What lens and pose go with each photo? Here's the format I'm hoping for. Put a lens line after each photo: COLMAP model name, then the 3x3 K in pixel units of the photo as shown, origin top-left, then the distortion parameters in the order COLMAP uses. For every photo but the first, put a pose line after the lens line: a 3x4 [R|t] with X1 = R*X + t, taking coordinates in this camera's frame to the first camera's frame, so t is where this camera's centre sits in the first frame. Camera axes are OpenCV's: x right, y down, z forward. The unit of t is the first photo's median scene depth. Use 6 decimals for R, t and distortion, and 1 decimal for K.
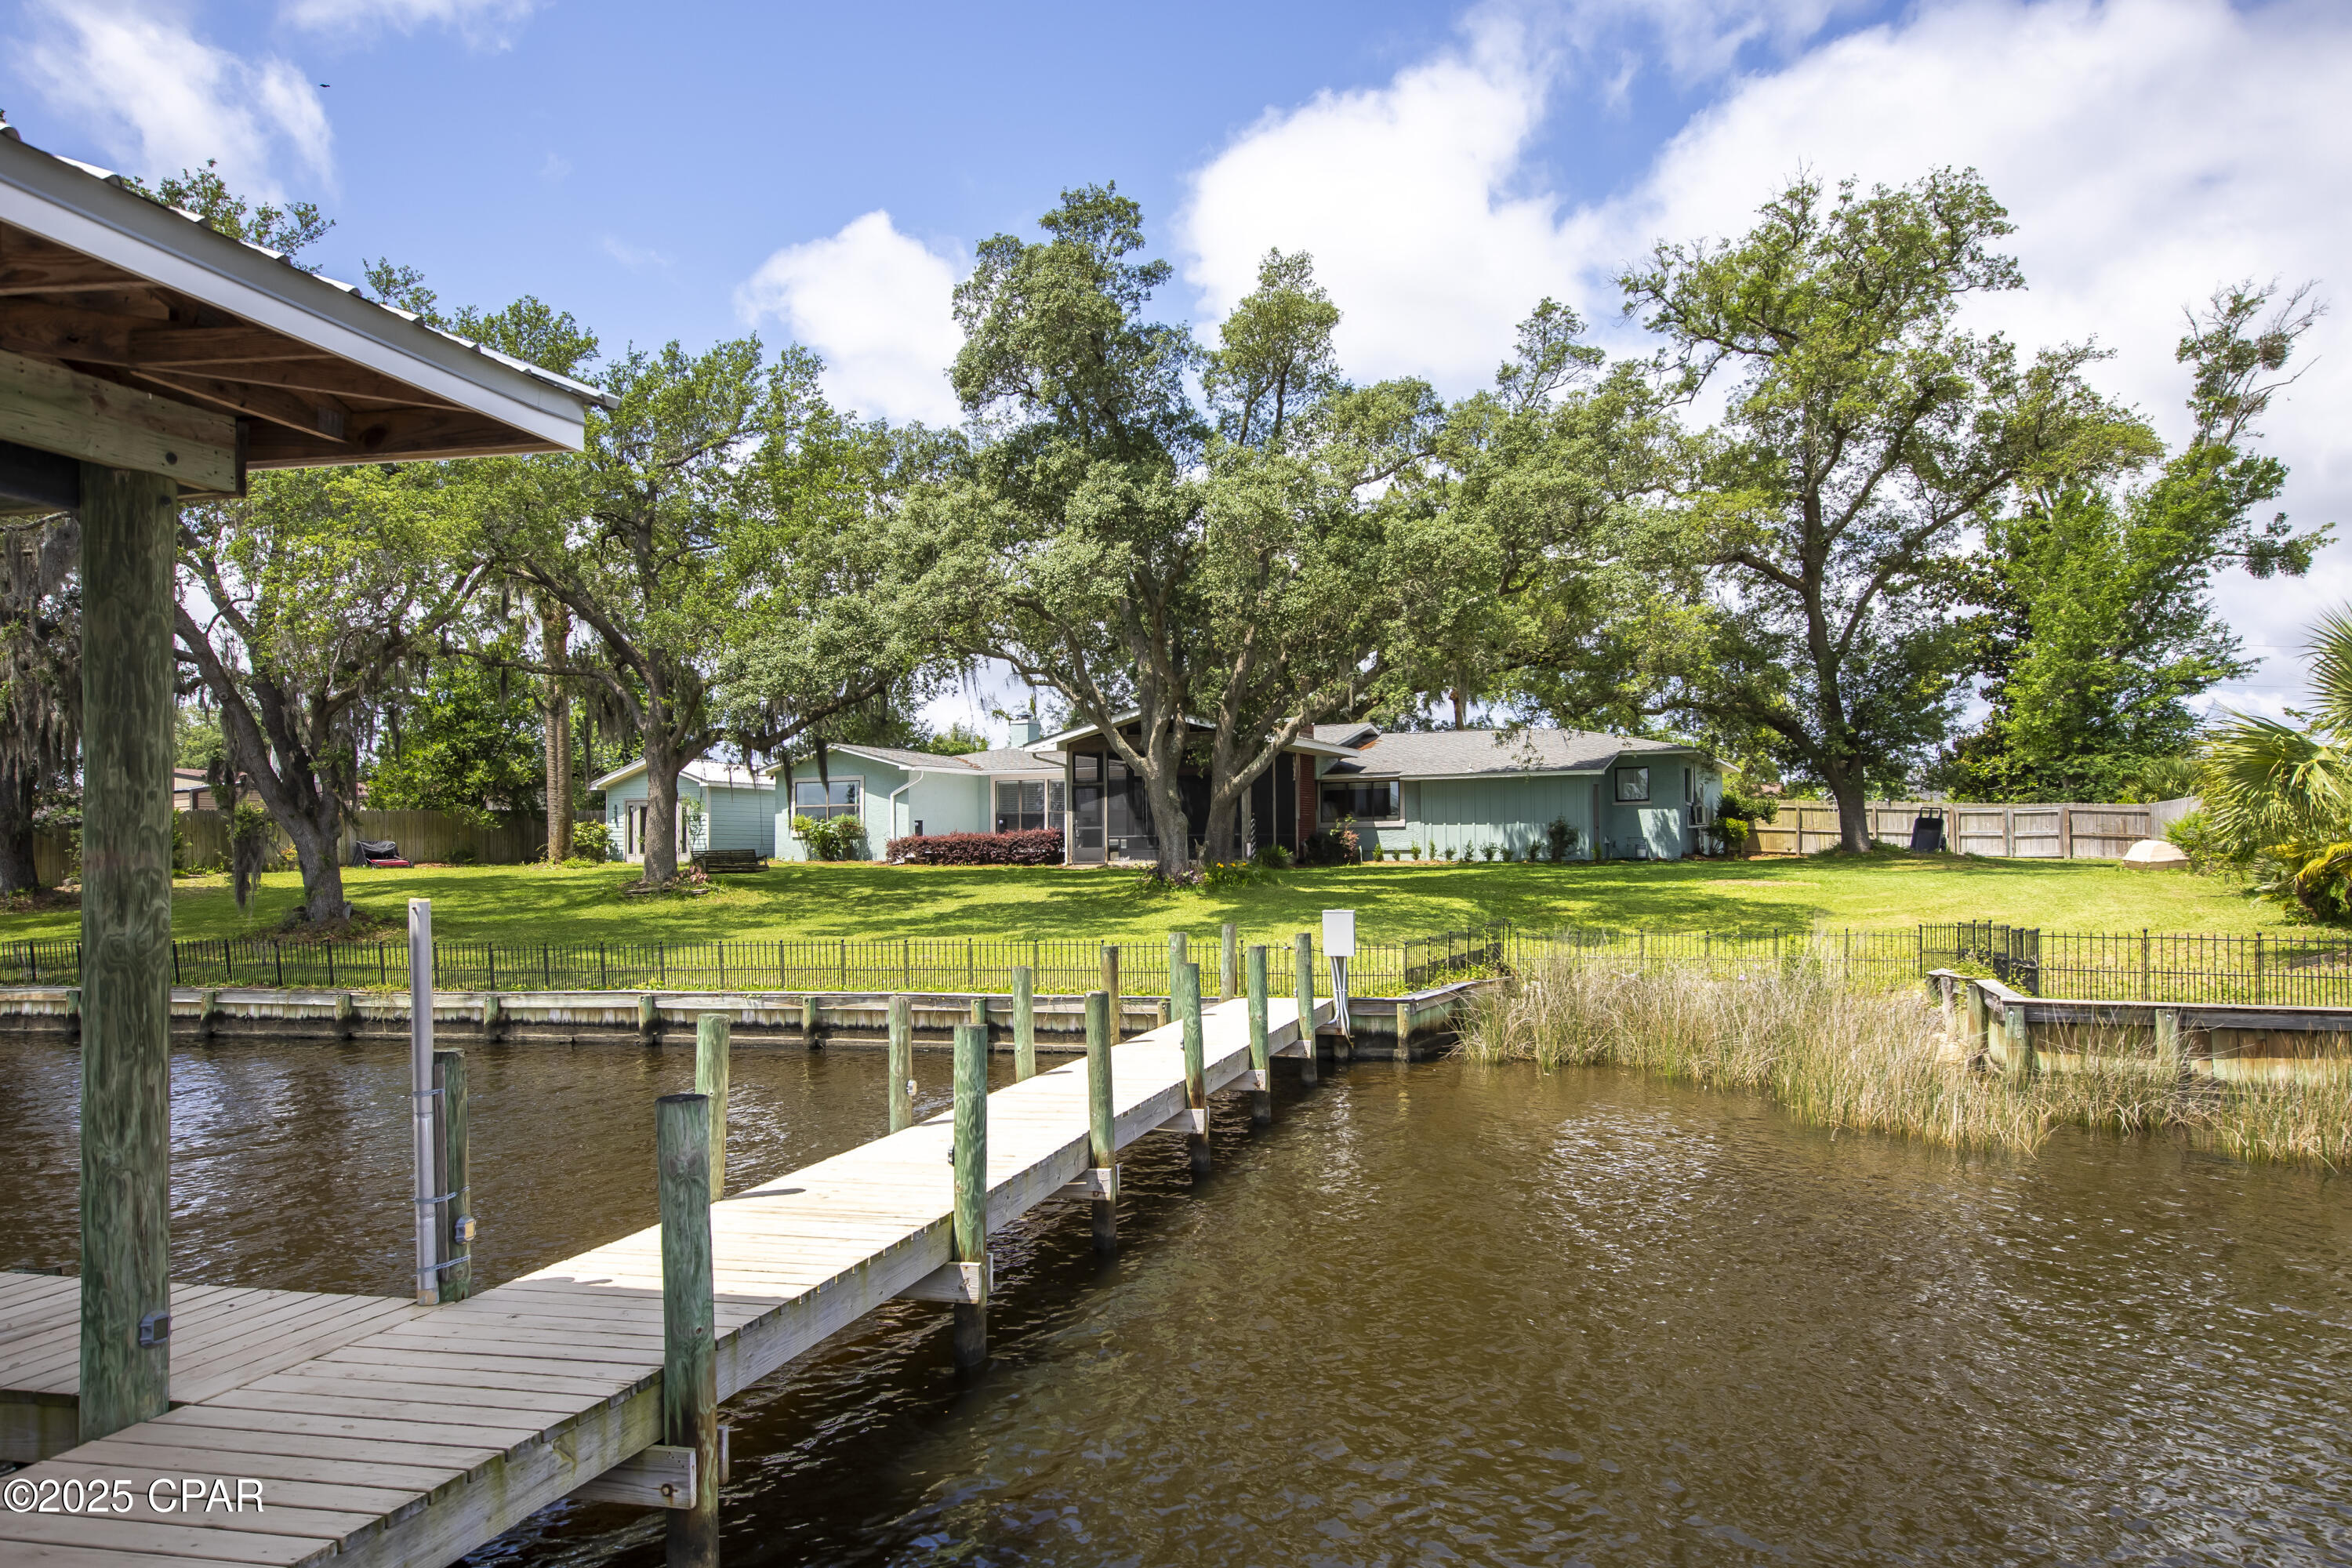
lens RADIAL K [[1636.7, 0, 1175.8], [0, 1636.7, 786.0], [0, 0, 1]] dist [-0.000578, 0.000099]
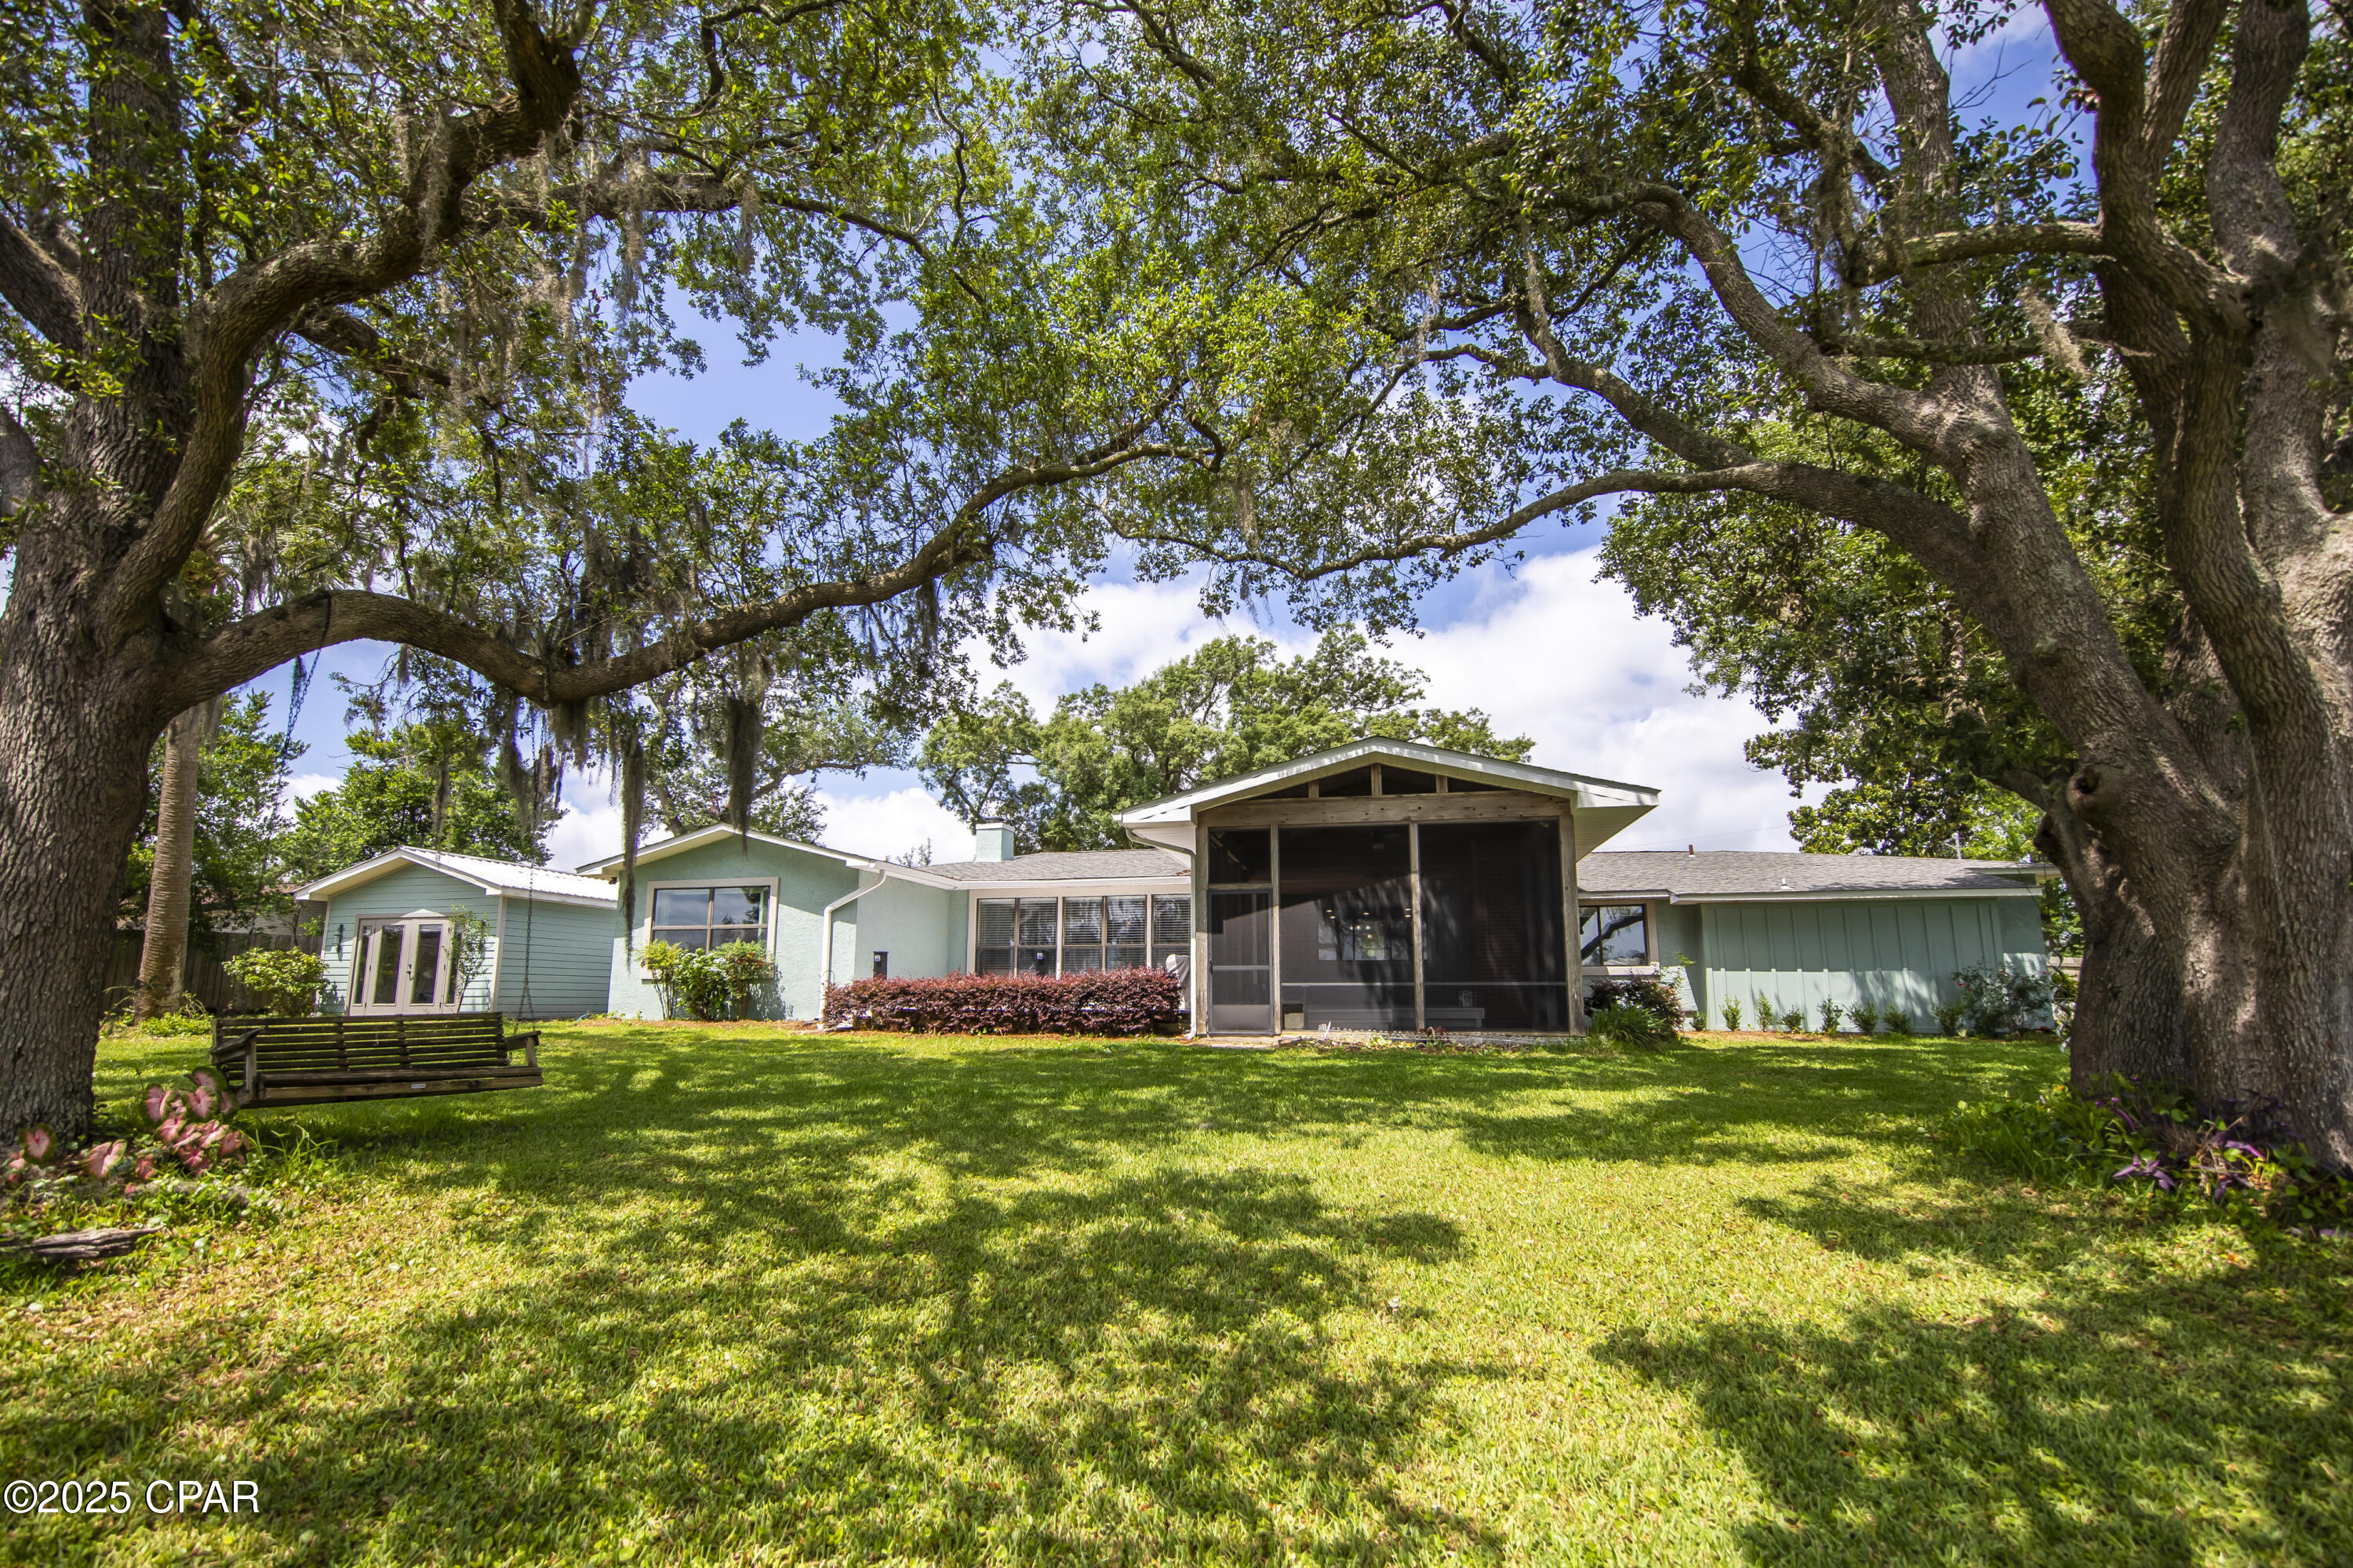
lens RADIAL K [[1034.6, 0, 1174.8], [0, 1034.6, 792.8], [0, 0, 1]] dist [0.001402, -0.000061]
pose [[0.973320, 0.052241, 0.223427, -0.137311], [-0.017757, 0.987966, -0.153647, 0.019407], [-0.228765, 0.145580, 0.962535, 0.601037]]
